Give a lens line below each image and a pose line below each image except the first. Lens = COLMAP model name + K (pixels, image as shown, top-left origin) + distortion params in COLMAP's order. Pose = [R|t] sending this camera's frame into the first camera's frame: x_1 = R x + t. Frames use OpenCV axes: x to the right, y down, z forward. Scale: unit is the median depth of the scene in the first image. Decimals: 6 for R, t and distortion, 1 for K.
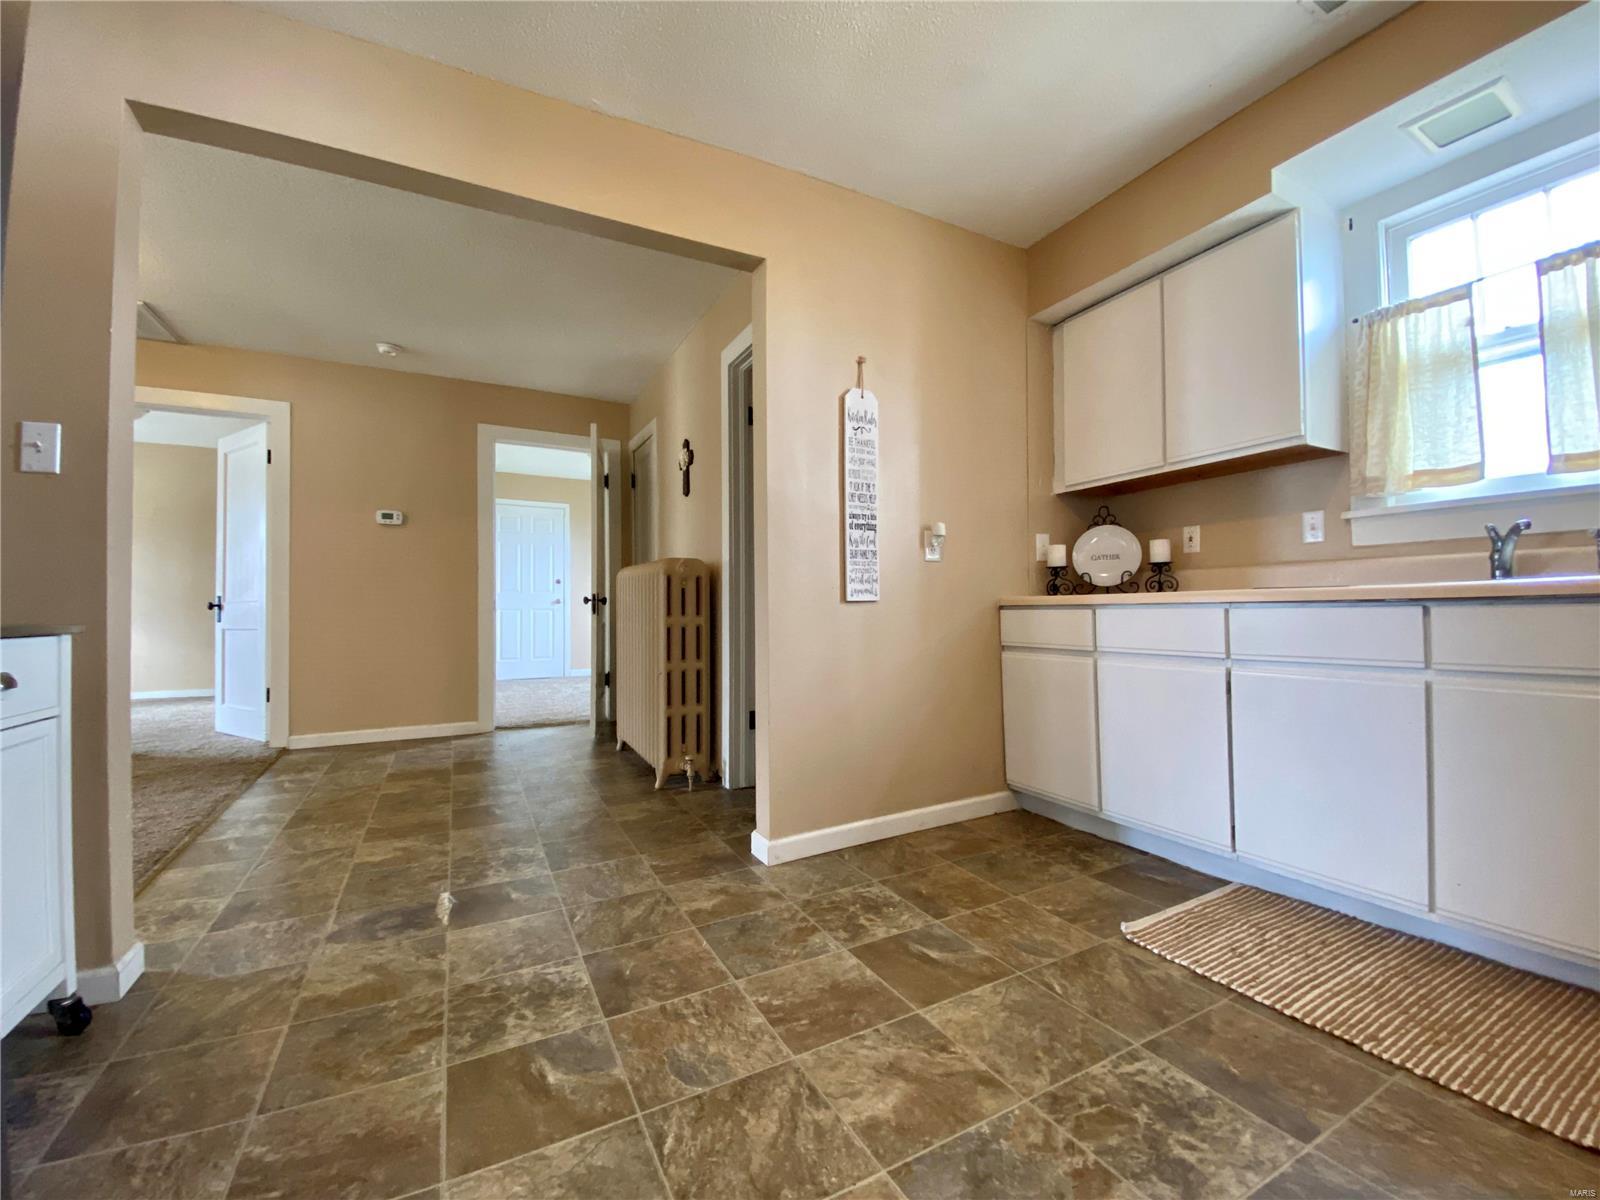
lens RADIAL K [[642.7, 0, 791.1], [0, 642.7, 609.8], [0, 0, 1]] dist [0.011564, -0.016014]
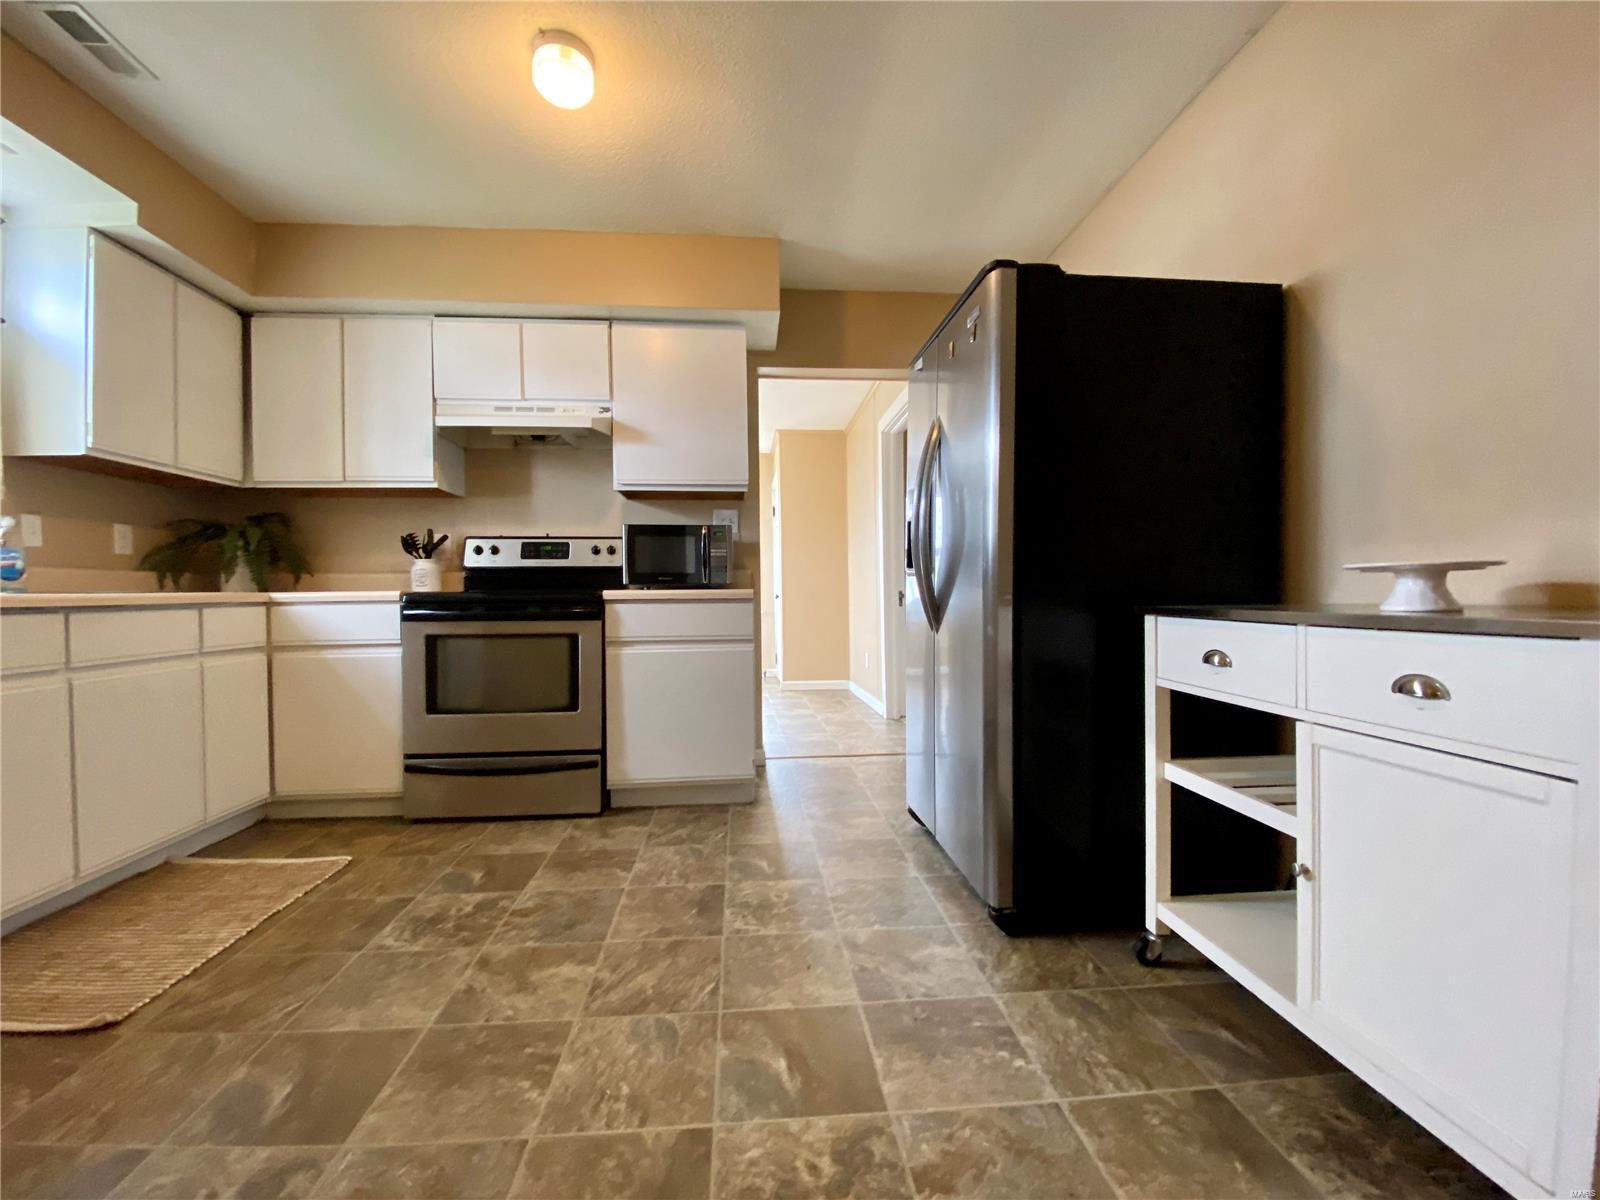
lens RADIAL K [[642.7, 0, 798.9], [0, 642.7, 605.9], [0, 0, 1]] dist [0.011564, -0.016014]
pose [[-0.927594, 0.012919, 0.373367, -0.644141], [0.016121, 0.999855, 0.005455, -0.004084], [-0.373243, 0.011079, -0.927668, 1.577886]]
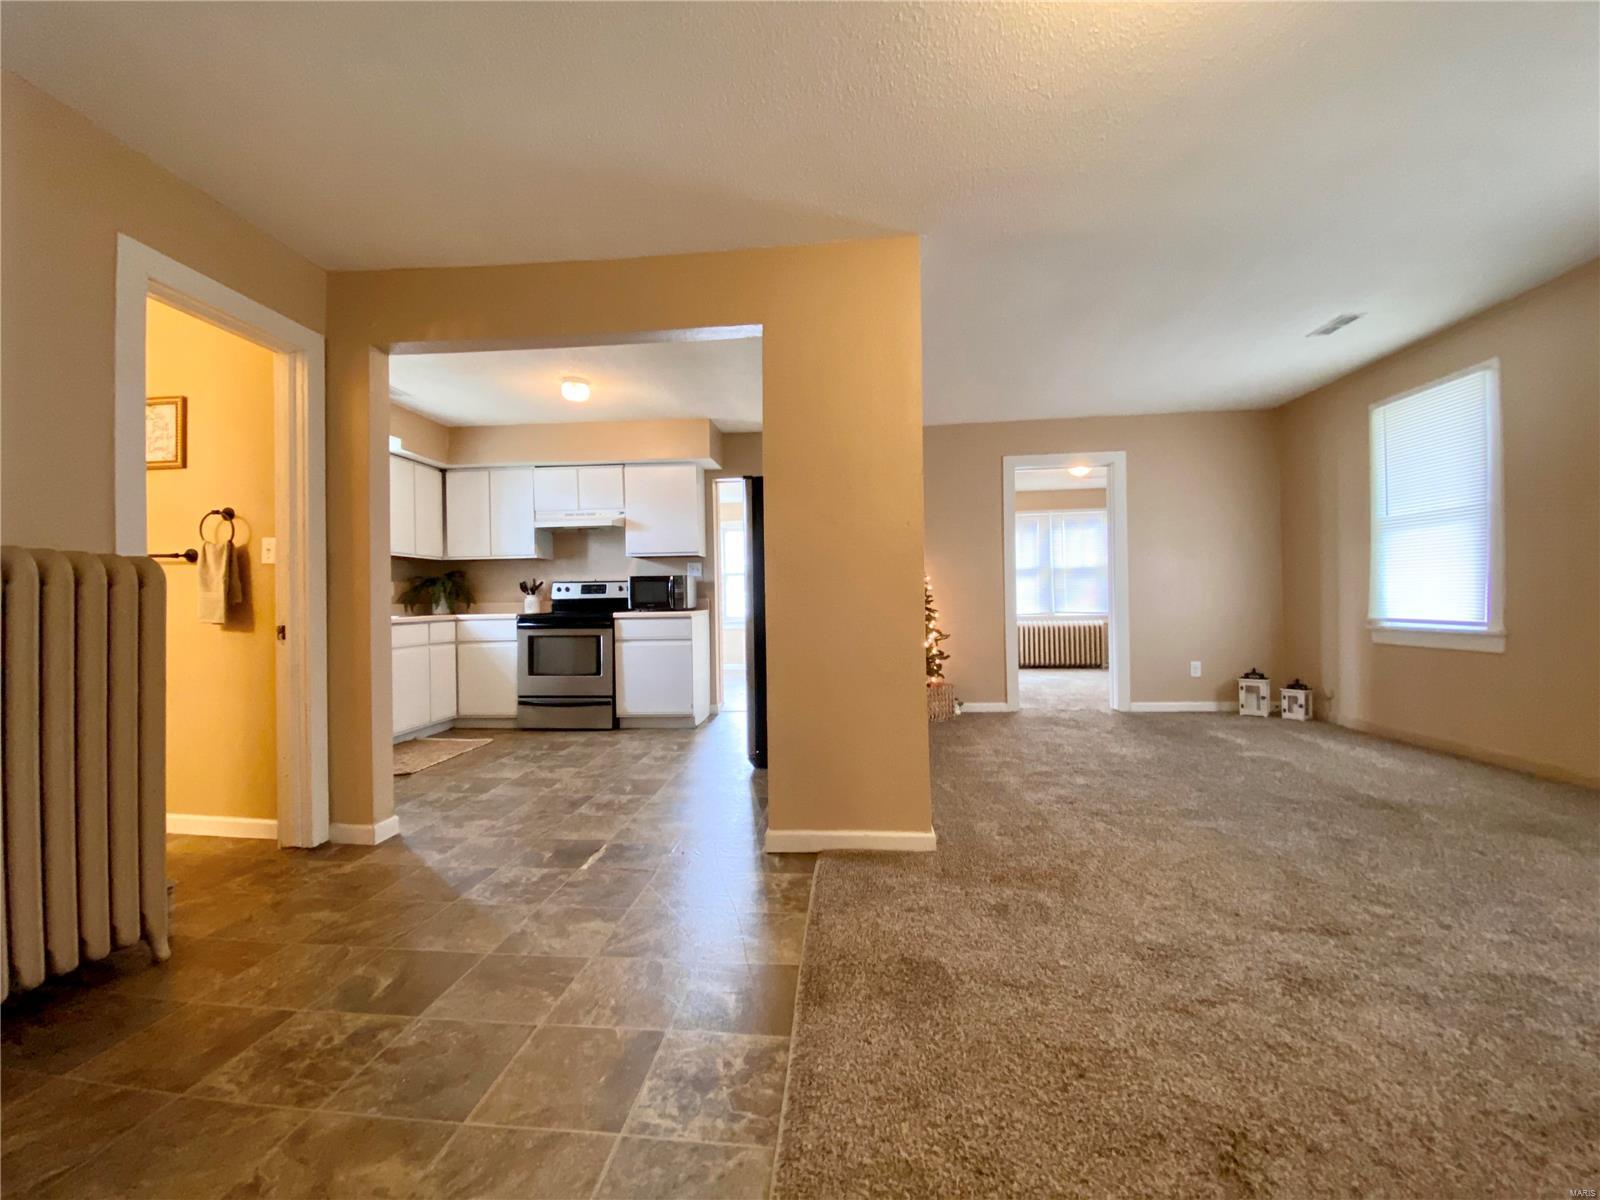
lens RADIAL K [[642.7, 0, 816.2], [0, 642.7, 605.7], [0, 0, 1]] dist [0.011564, -0.016014]
pose [[-0.856225, 0.019372, 0.516239, -2.106248], [0.021475, 0.999768, -0.001899, -0.053244], [-0.516156, 0.009460, -0.856442, 2.461976]]
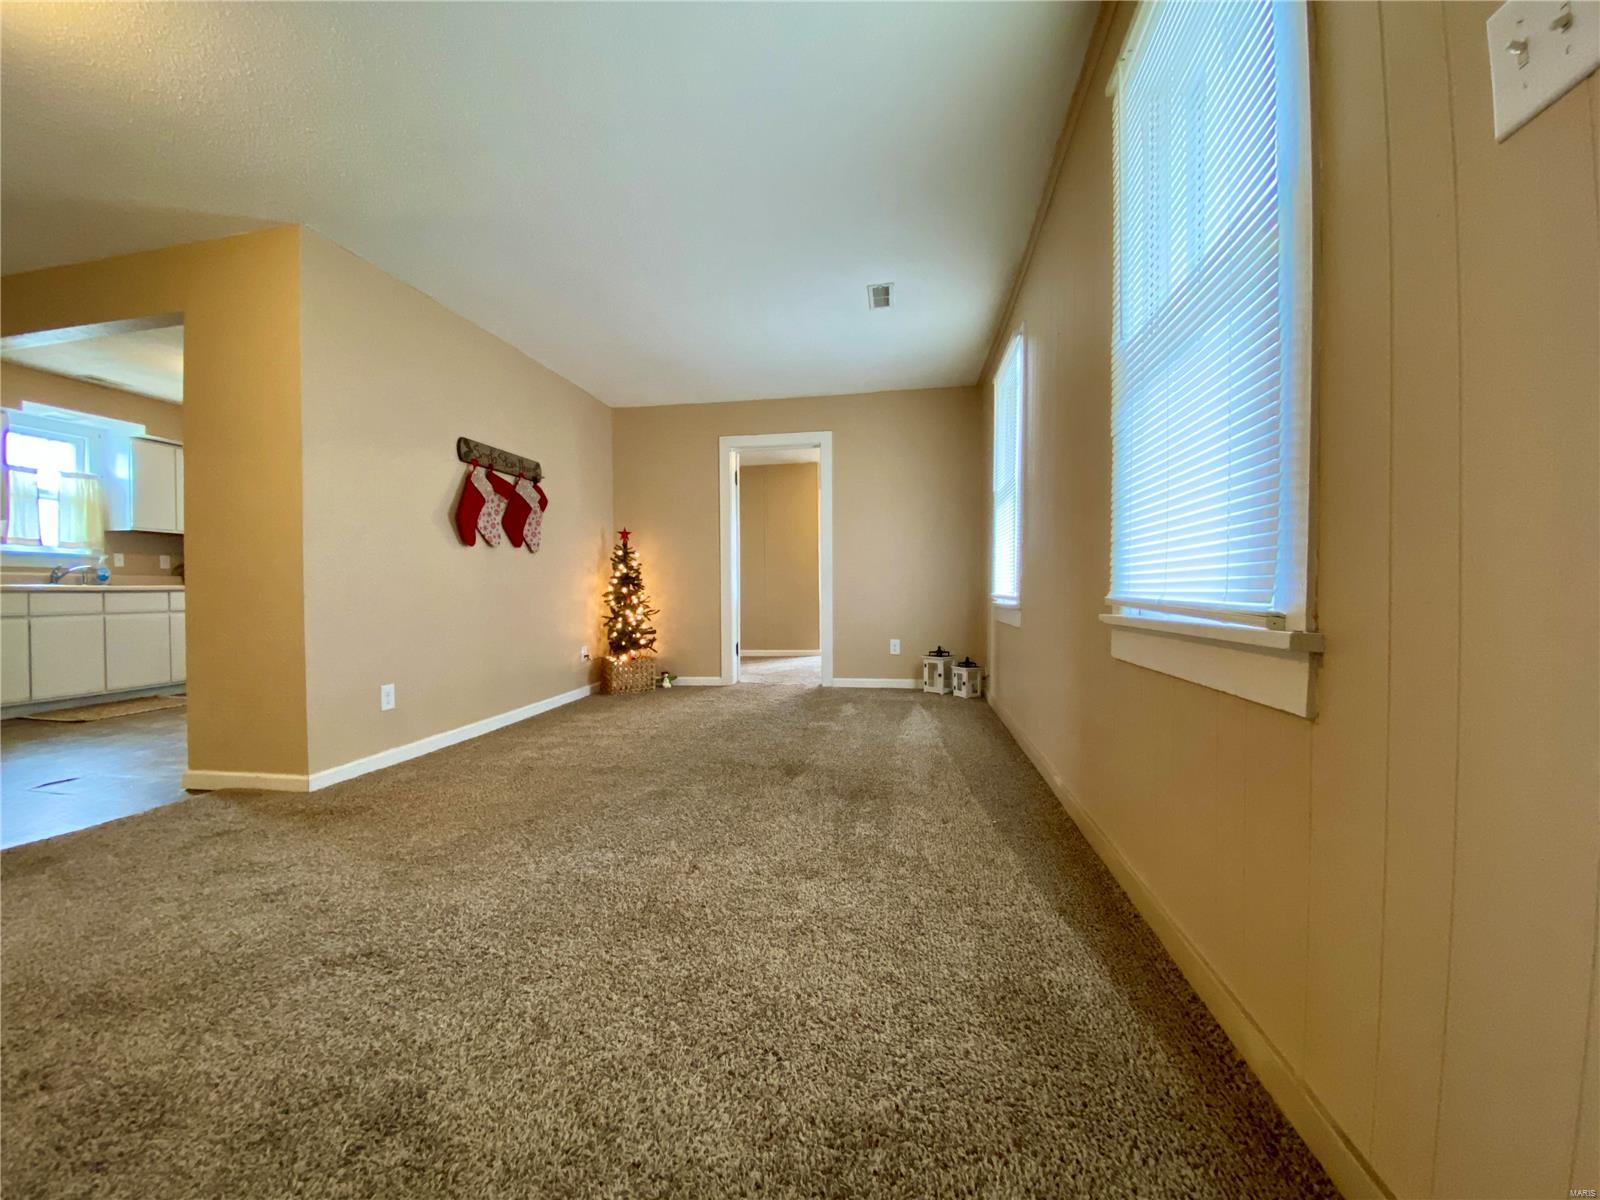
lens RADIAL K [[642.7, 0, 803.5], [0, 642.7, 591.0], [0, 0, 1]] dist [0.011564, -0.016014]
pose [[-0.813503, 0.015056, 0.581366, -3.636152], [0.010618, 0.999883, -0.011037, 0.054756], [-0.581464, -0.002805, -0.813568, 1.560974]]
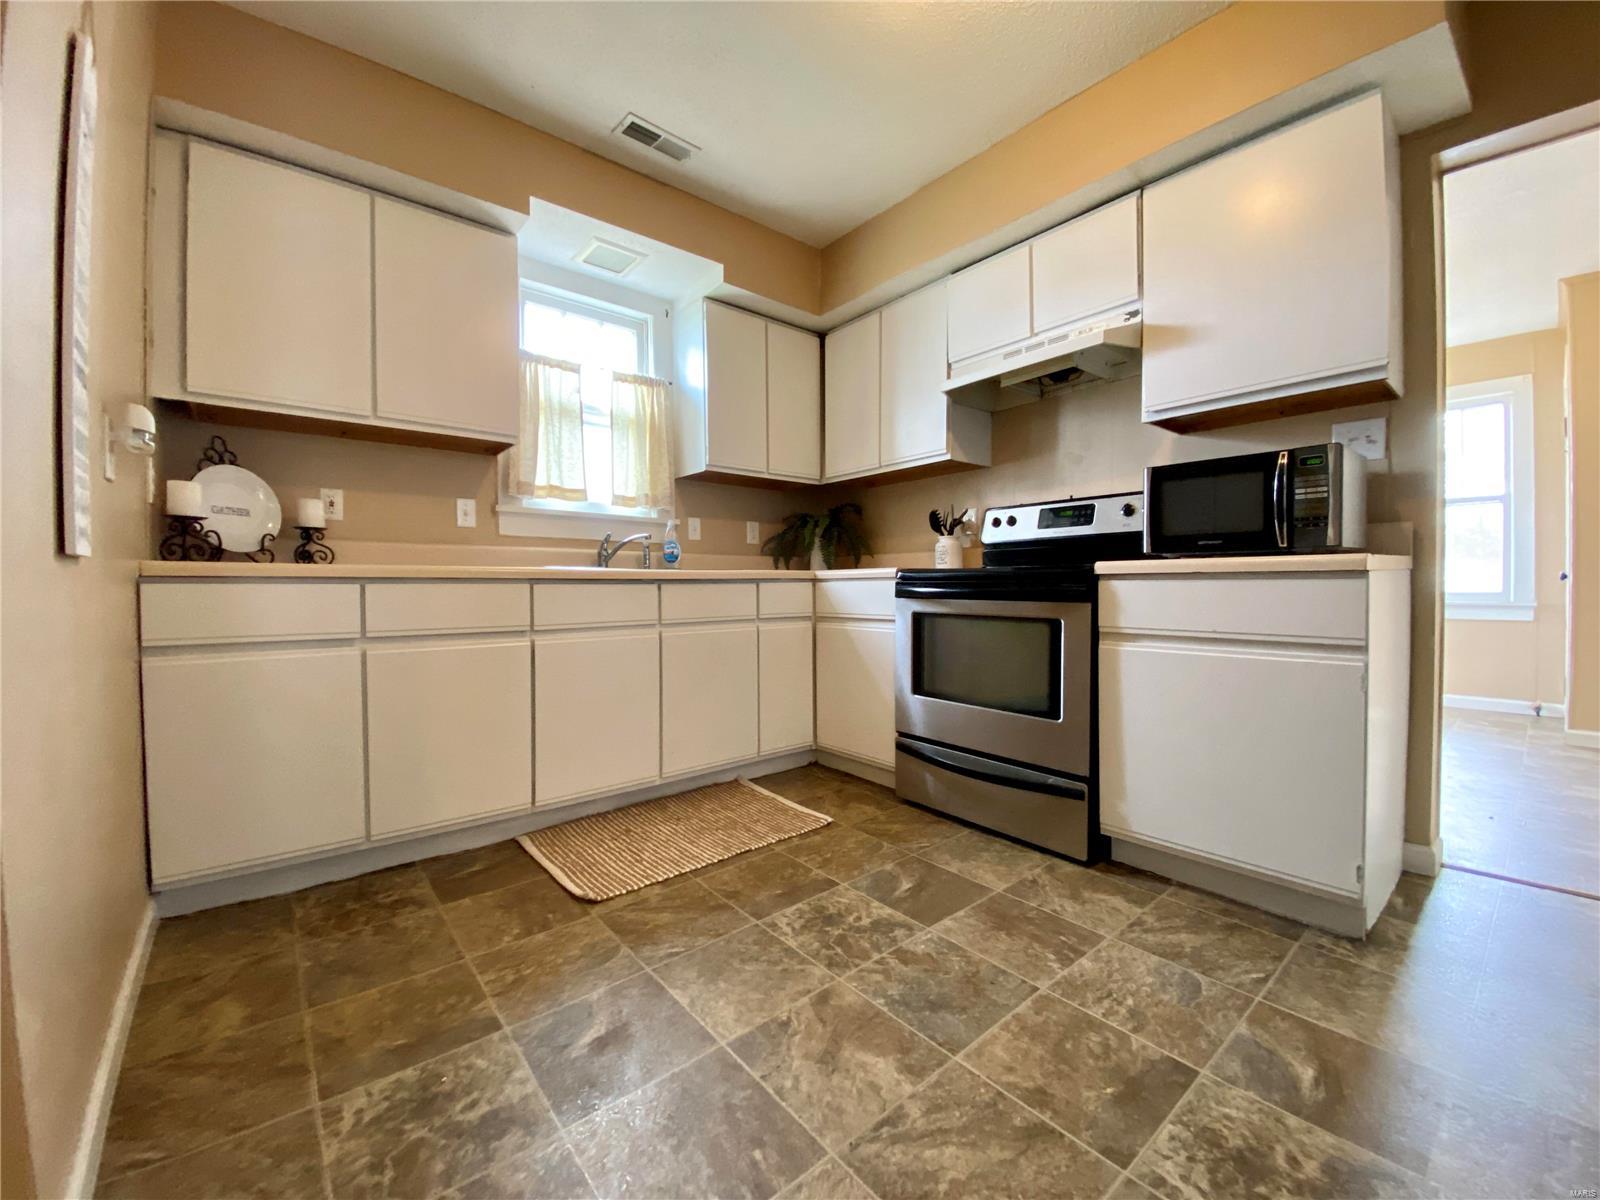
lens RADIAL K [[642.7, 0, 793.9], [0, 642.7, 606.3], [0, 0, 1]] dist [0.011564, -0.016014]
pose [[-0.214436, -0.021401, 0.976504, -0.617839], [-0.000317, 0.999761, 0.021841, 0.014038], [-0.976738, 0.004374, -0.214391, 1.025199]]
